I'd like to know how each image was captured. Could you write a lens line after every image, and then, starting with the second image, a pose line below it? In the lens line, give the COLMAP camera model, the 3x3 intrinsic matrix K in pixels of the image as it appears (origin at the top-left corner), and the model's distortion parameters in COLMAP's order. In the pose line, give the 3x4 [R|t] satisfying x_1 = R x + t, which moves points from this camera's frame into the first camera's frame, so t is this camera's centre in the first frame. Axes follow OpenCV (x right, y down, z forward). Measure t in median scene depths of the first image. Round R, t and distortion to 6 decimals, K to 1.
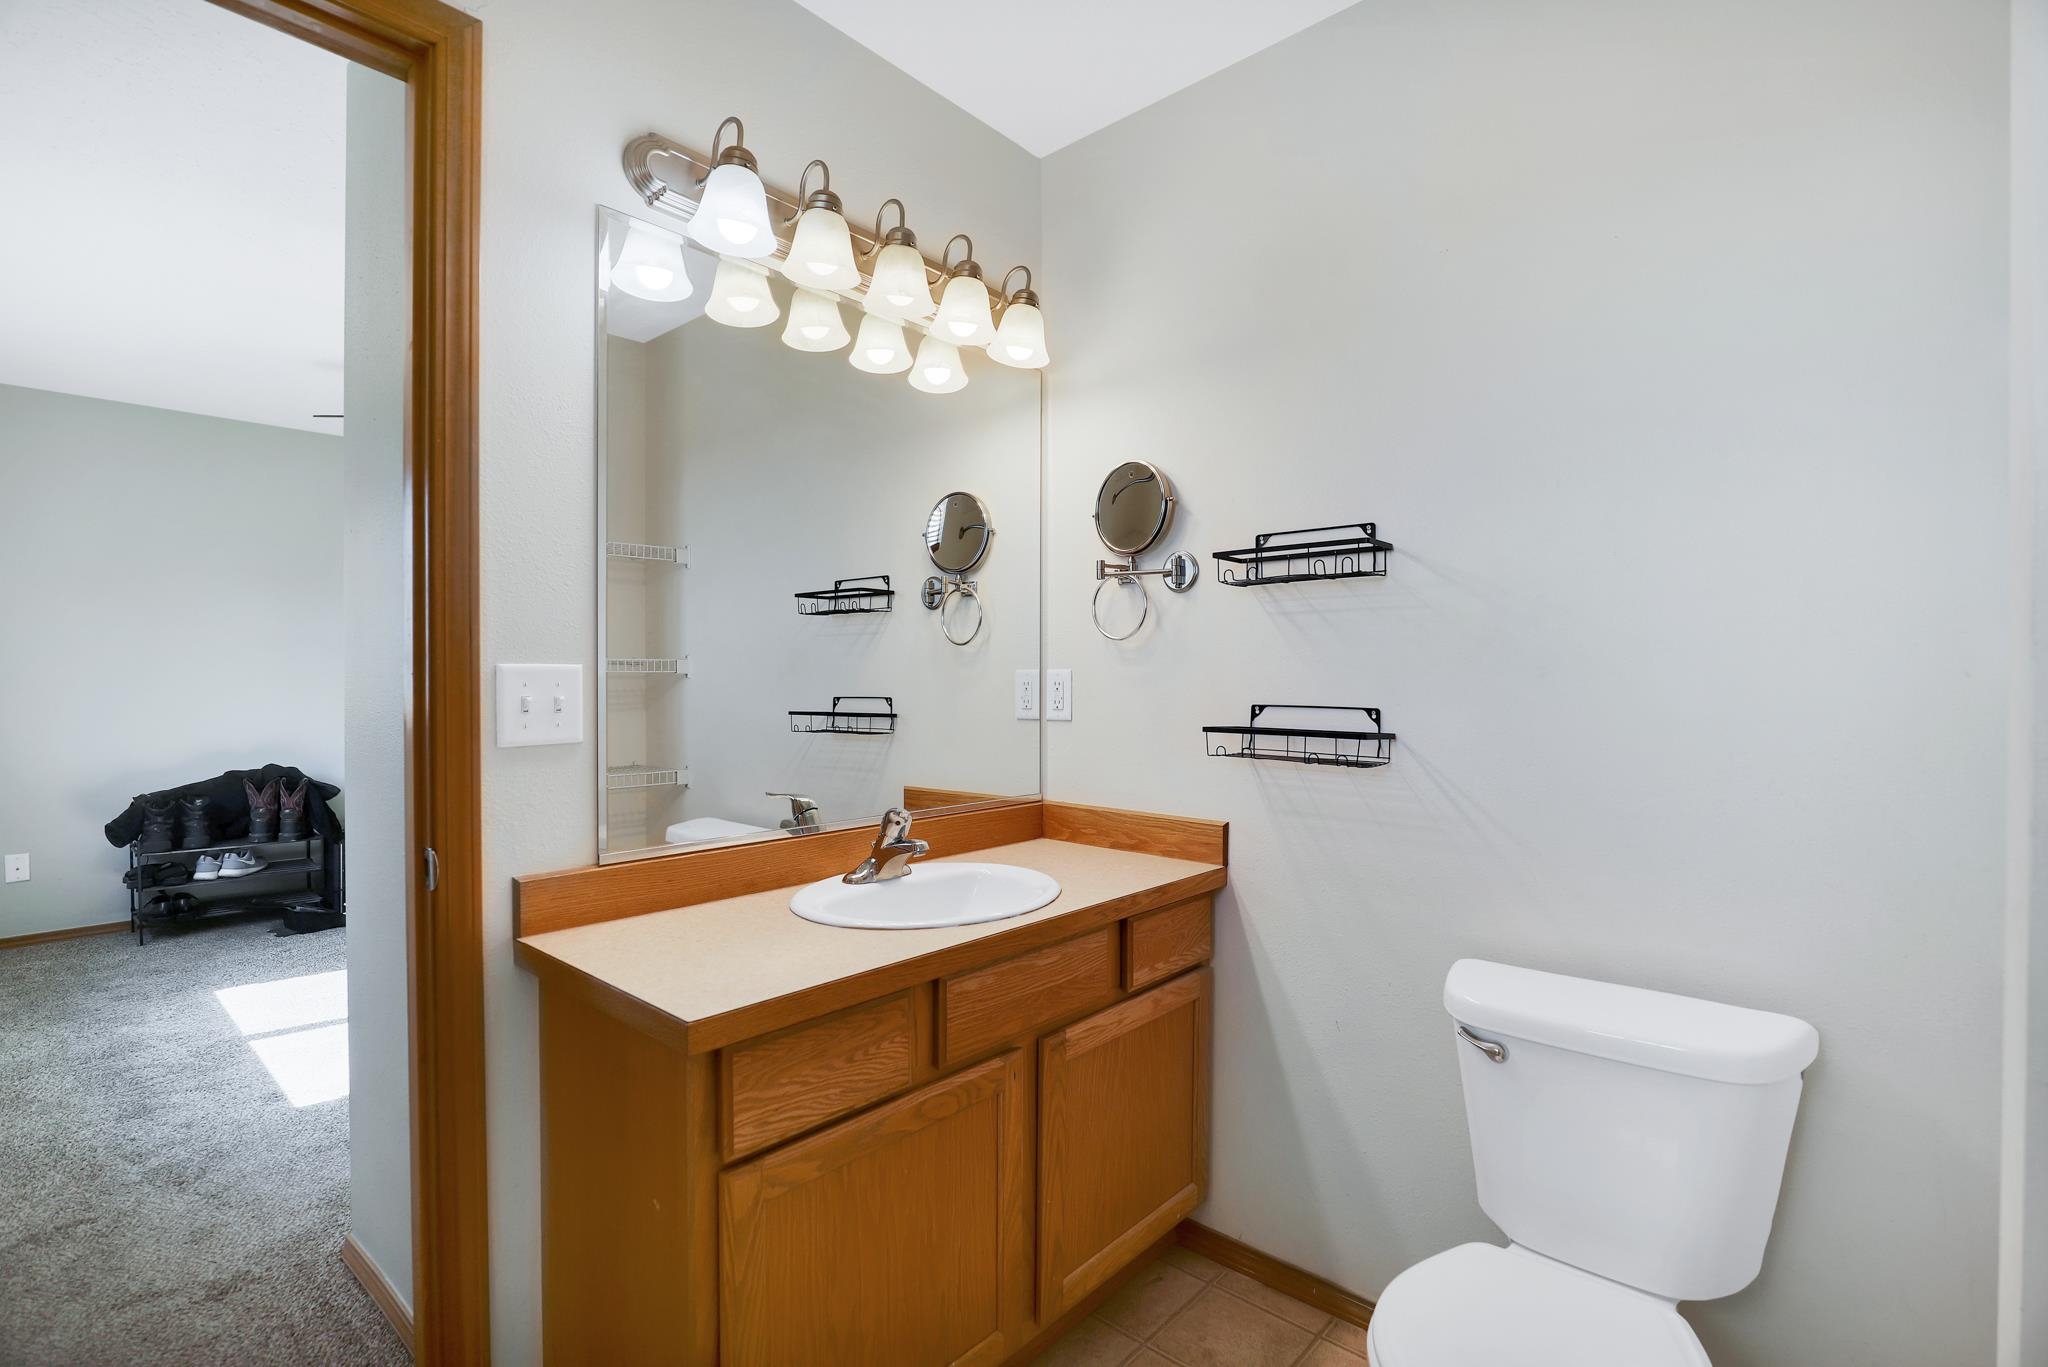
lens RADIAL K [[953.3, 0, 1023.0], [0, 953.3, 693.2], [0, 0, 1]] dist [-0.018026, 0.000141]
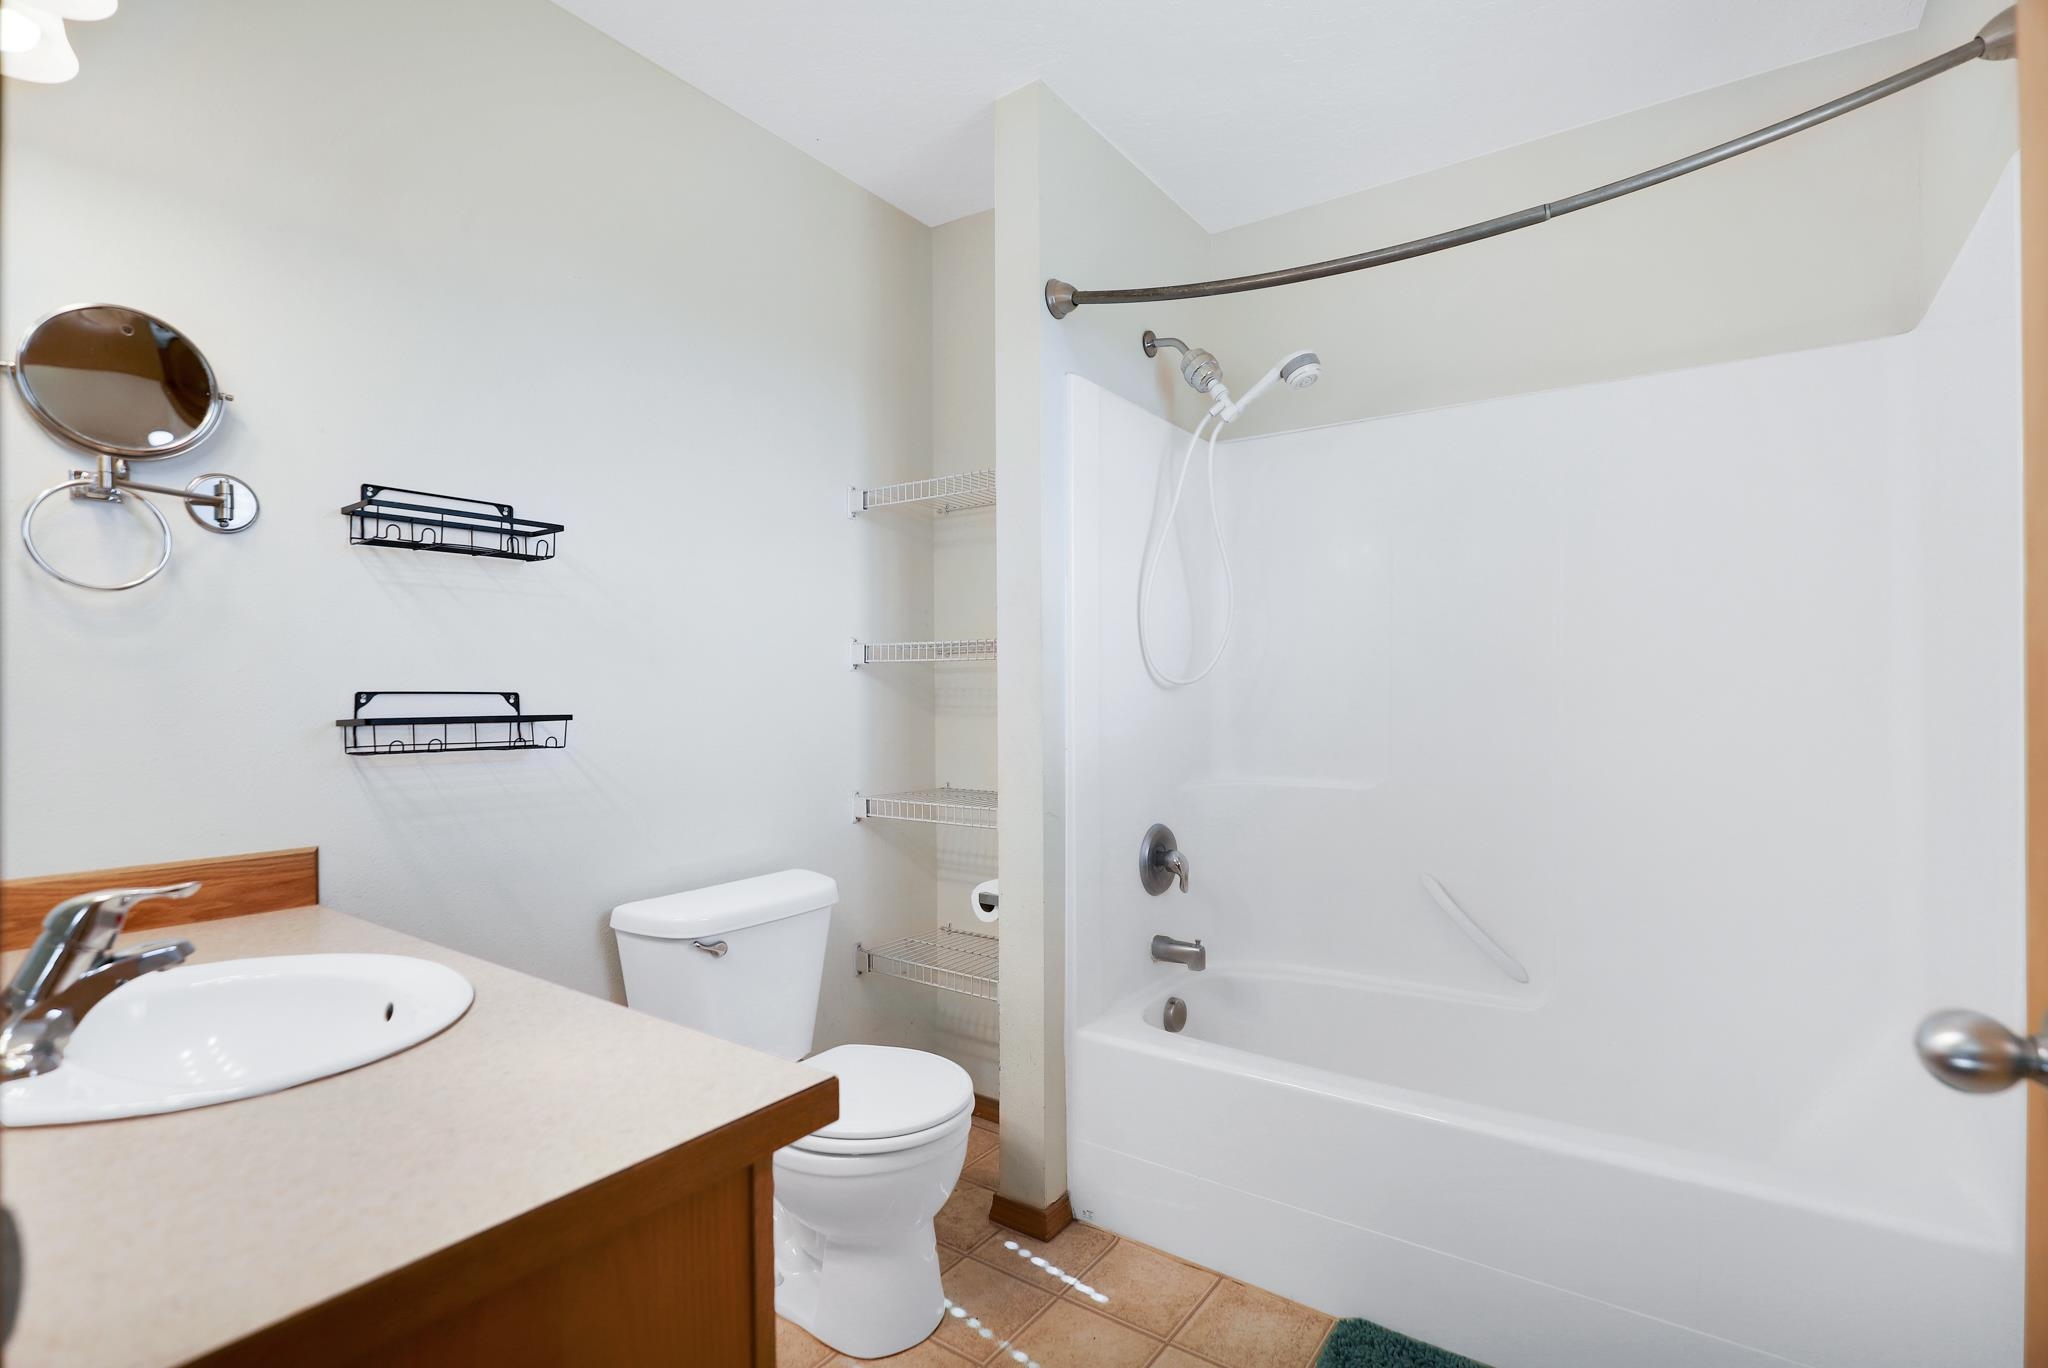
lens RADIAL K [[953.3, 0, 1023.8], [0, 953.3, 675.8], [0, 0, 1]] dist [-0.018026, 0.000141]
pose [[-0.130319, -0.007832, 0.991441, -0.653904], [0.000368, 0.999968, 0.007948, -0.008131], [-0.991472, 0.001400, -0.130312, 0.568555]]
